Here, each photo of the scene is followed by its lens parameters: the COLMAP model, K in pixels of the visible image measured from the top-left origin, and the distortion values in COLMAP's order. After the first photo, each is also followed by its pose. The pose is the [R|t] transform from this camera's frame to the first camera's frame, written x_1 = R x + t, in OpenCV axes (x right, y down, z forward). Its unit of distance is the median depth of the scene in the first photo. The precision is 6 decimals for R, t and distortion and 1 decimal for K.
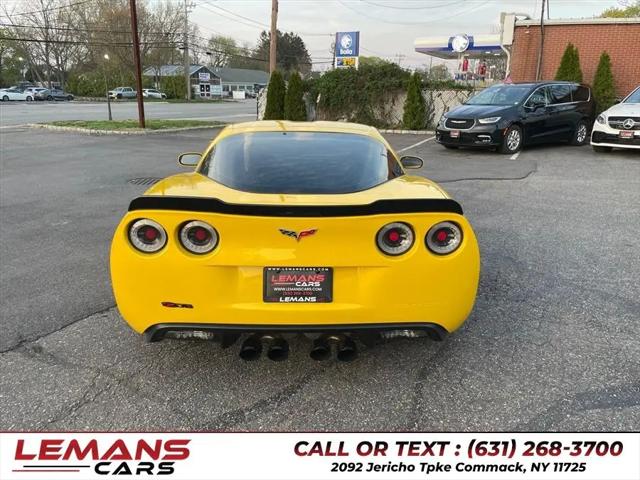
lens RADIAL K [[483.3, 0, 322.2], [0, 483.3, 242.2], [0, 0, 1]] dist [0.087377, -0.117678]
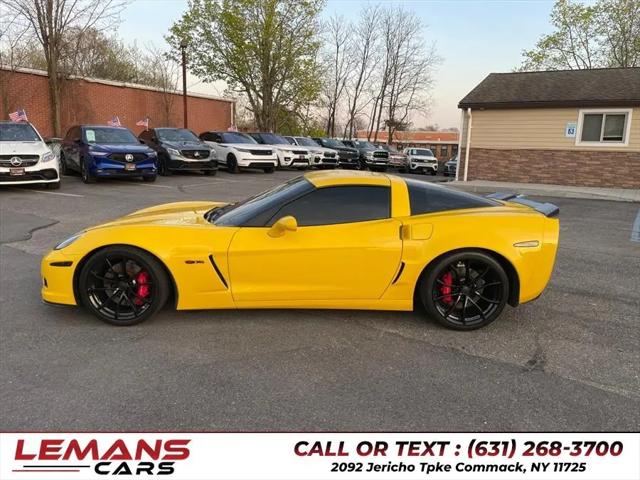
lens RADIAL K [[492.0, 0, 319.0], [0, 492.0, 239.7], [0, 0, 1]] dist [0.087634, -0.130063]
pose [[0.019104, -0.205287, 0.978515, -0.323266], [0.267532, 0.944056, 0.192834, -0.084589], [-0.963359, 0.258100, 0.072957, 0.248348]]
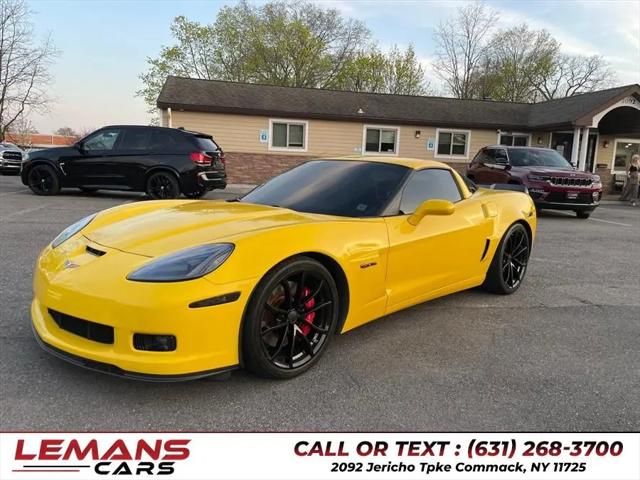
lens RADIAL K [[484.6, 0, 324.7], [0, 484.6, 242.7], [0, 0, 1]] dist [0.086036, -0.111432]
pose [[-0.700195, -0.155896, 0.696723, -0.197546], [0.156076, 0.918842, 0.362450, -0.122411], [-0.696683, 0.362528, -0.619037, 0.460262]]
